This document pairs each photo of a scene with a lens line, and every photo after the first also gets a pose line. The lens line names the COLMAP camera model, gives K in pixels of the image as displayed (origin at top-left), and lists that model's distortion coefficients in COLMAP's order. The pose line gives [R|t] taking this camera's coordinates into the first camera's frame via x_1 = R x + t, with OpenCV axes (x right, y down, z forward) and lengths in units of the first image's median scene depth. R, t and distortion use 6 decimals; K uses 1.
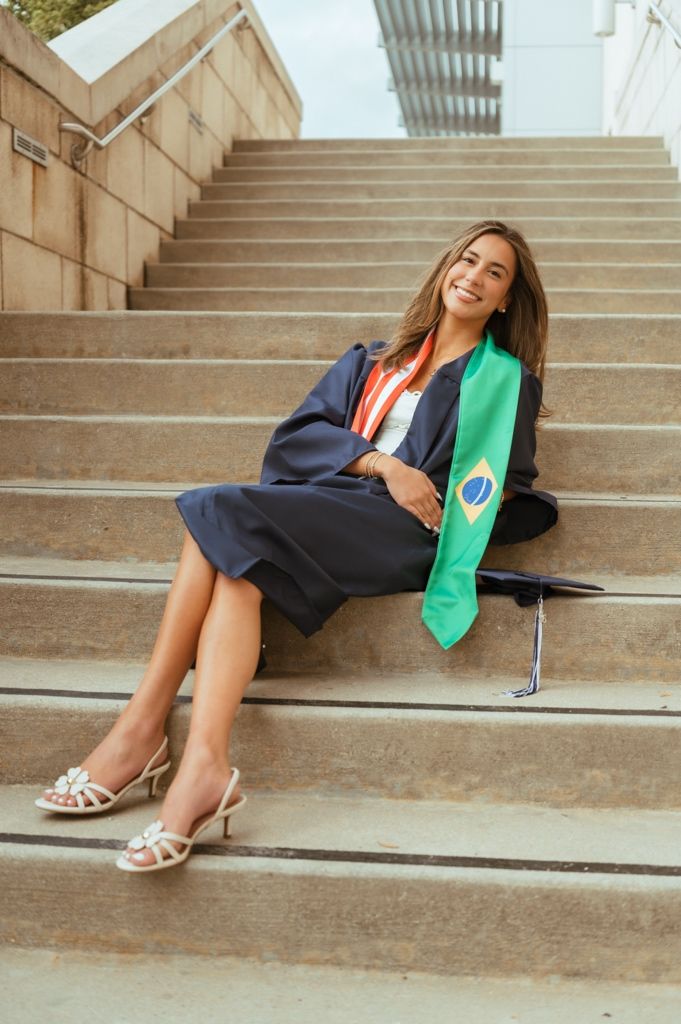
lens RADIAL K [[1193.3, 0, 351.1], [0, 1193.3, 510.1], [0, 0, 1]] dist [-0.057203, -0.061833]
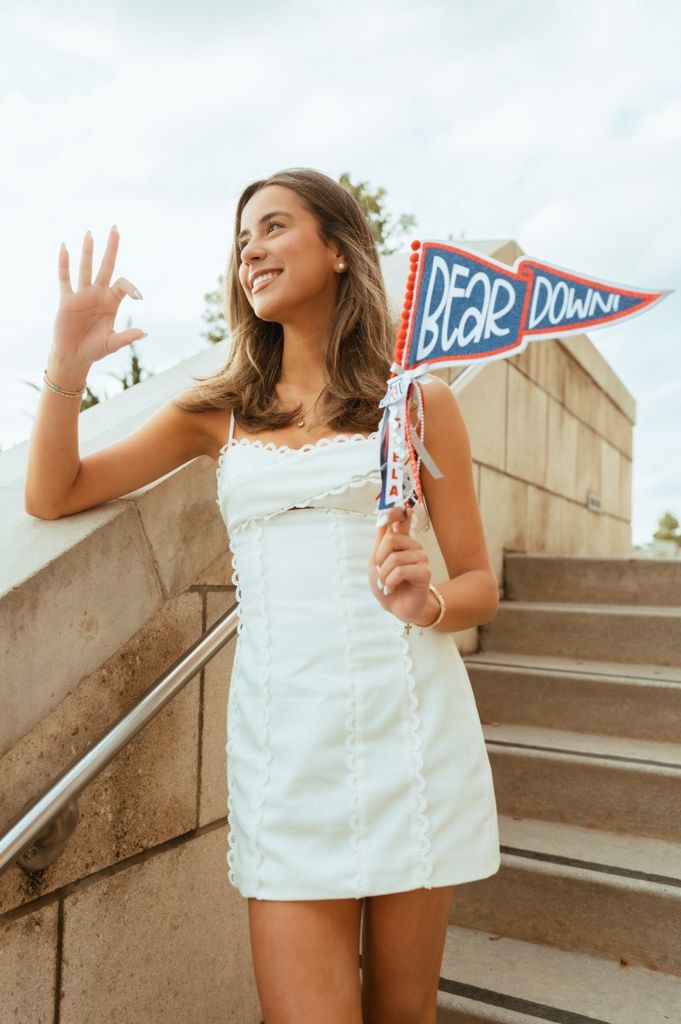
lens RADIAL K [[858.0, 0, 340.5], [0, 858.0, 512.0], [0, 0, 1]] dist [0.057486, -0.012142]
pose [[0.935222, -0.009689, -0.353930, -0.074044], [-0.031894, 0.993256, -0.111467, -0.648005], [0.352623, 0.115535, 0.928606, 1.396863]]
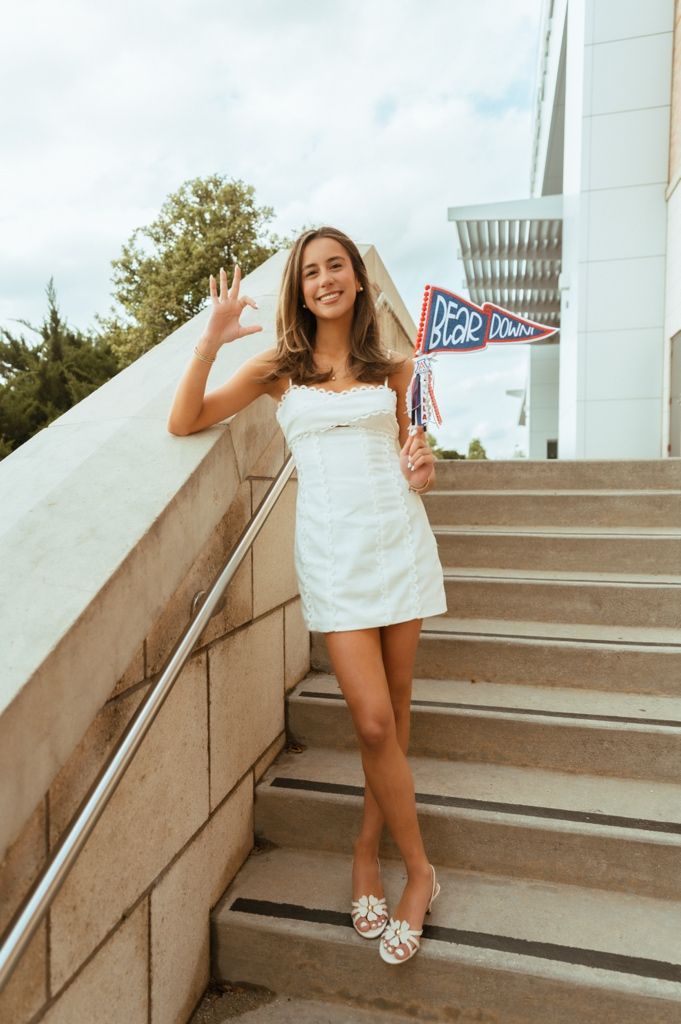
lens RADIAL K [[685.9, 0, 341.4], [0, 685.9, 494.3], [0, 0, 1]] dist [0.070669, -0.000765]
pose [[0.993136, -0.012443, -0.116302, -0.149077], [0.009021, 0.999512, -0.029902, -0.625281], [0.116618, 0.028647, 0.992764, 1.228828]]
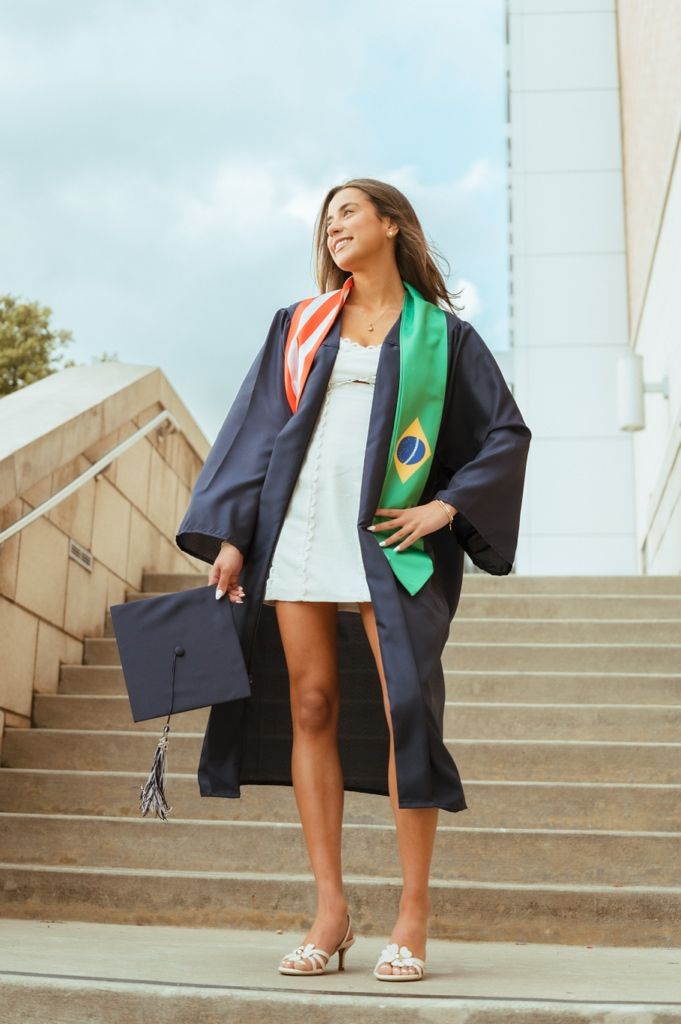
lens RADIAL K [[1392.1, 0, 323.3], [0, 1392.1, 449.7], [0, 0, 1]] dist [-0.069152, -0.054740]
pose [[0.999549, 0.010702, -0.028048, 0.091931], [-0.019733, 0.938330, -0.345177, -0.181362], [0.022624, 0.345575, 0.938119, 0.304175]]
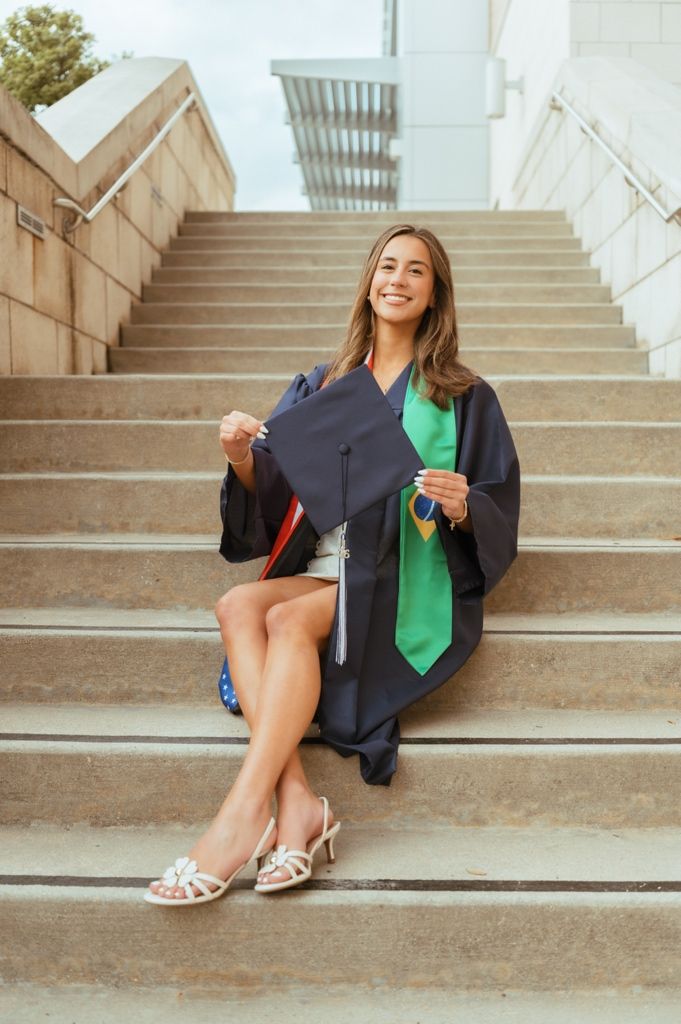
lens RADIAL K [[1056.0, 0, 340.5], [0, 1056.0, 512.0], [0, 0, 1]] dist [-0.004990, -0.087856]
pose [[0.996468, -0.014856, 0.082652, -0.089714], [0.016452, 0.999691, -0.018660, -0.019902], [-0.082349, 0.019954, 0.996404, 0.012156]]
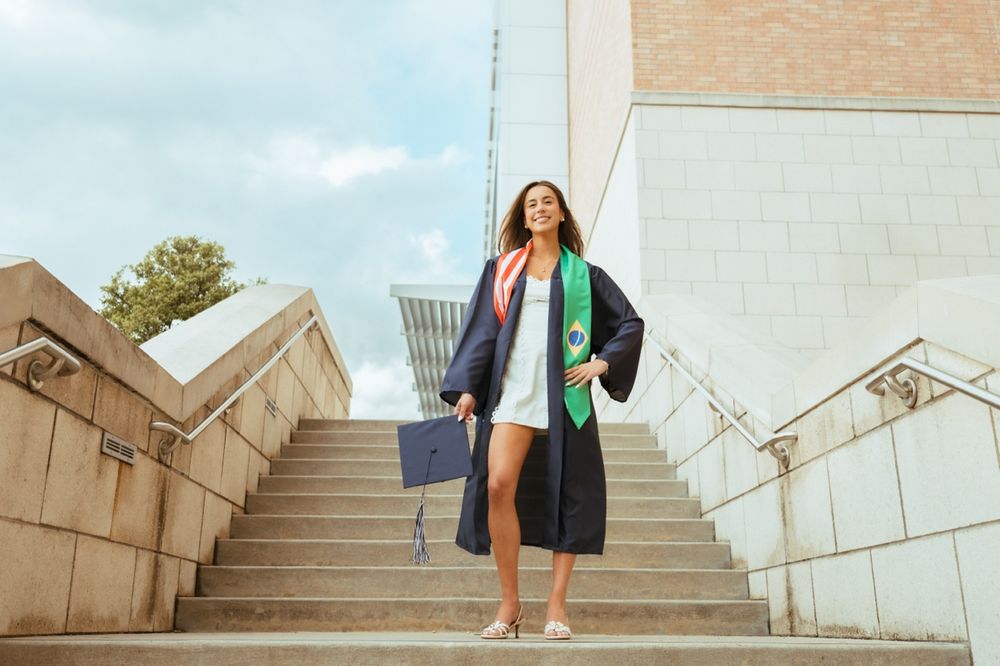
lens RADIAL K [[902.6, 0, 511.0], [0, 902.6, 330.8], [0, 0, 1]] dist [0.047282, -0.065072]
pose [[0.987639, 0.037956, 0.152084, -0.069245], [0.020054, 0.931671, -0.362749, -0.132597], [-0.155460, 0.361315, 0.919393, 0.209381]]
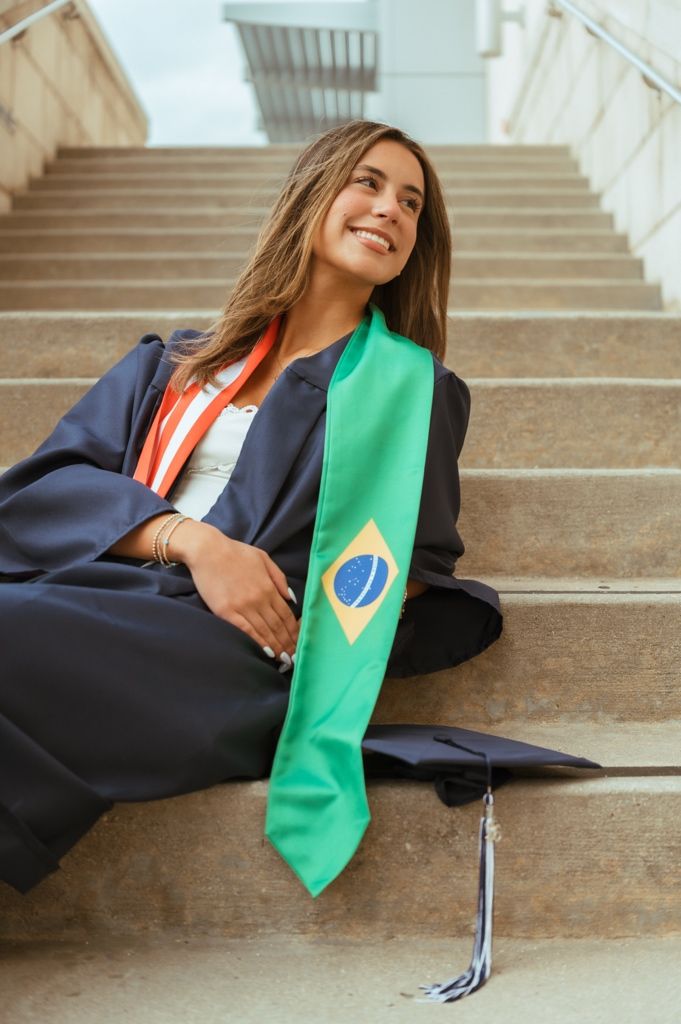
lens RADIAL K [[1264.1, 0, 358.2], [0, 1264.1, 514.0], [0, 0, 1]] dist [-0.087432, -0.036668]
pose [[0.994377, -0.015965, 0.104688, 0.030543], [0.021741, 0.998290, -0.054263, -0.011771], [-0.103643, 0.056234, 0.993024, 0.291537]]
